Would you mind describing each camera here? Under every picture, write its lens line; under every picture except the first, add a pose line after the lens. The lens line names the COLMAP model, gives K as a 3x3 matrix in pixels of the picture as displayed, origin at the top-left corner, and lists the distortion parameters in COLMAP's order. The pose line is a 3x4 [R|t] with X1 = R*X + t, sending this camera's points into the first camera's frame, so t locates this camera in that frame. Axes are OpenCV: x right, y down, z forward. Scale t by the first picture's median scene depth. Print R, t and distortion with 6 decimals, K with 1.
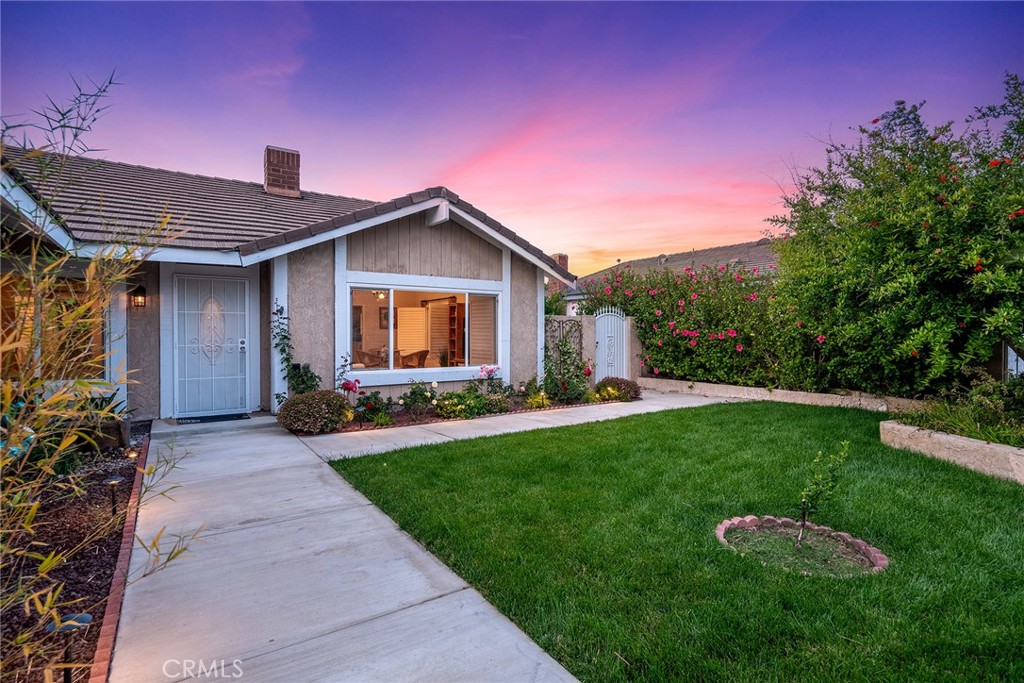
lens RADIAL K [[499.9, 0, 512.0], [0, 499.9, 341.5], [0, 0, 1]] dist [0.085901, 0.000010]
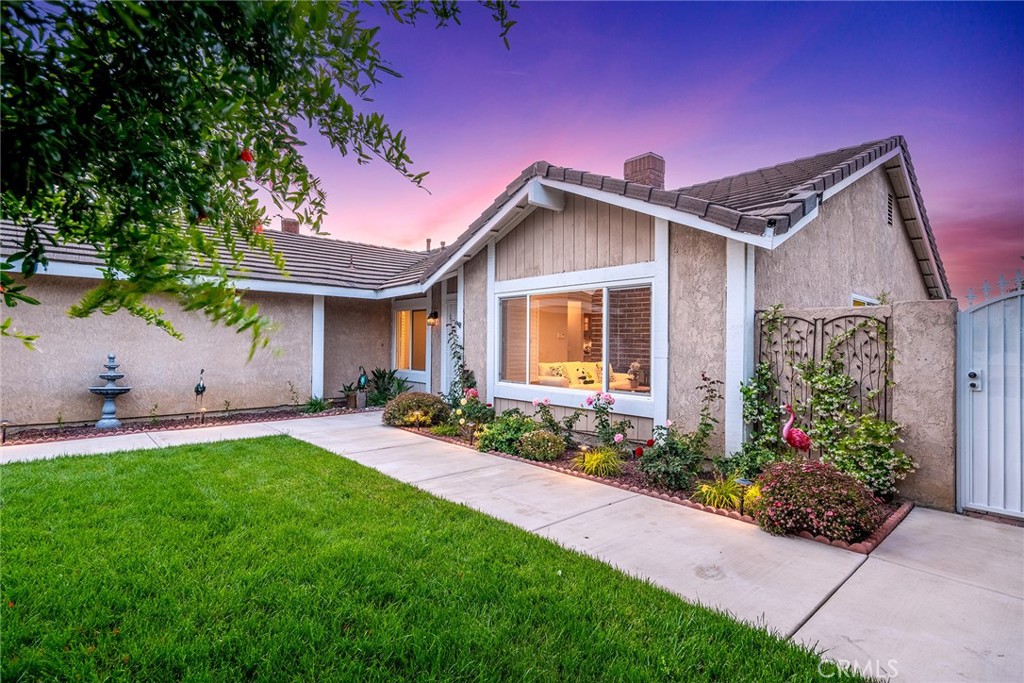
lens RADIAL K [[499.9, 0, 512.0], [0, 499.9, 341.5], [0, 0, 1]] dist [0.085901, 0.000010]
pose [[0.162685, 0.001520, -0.986677, 0.607742], [-0.019157, 0.999815, -0.001619, -0.018349], [0.986492, 0.019165, 0.162684, 0.787659]]
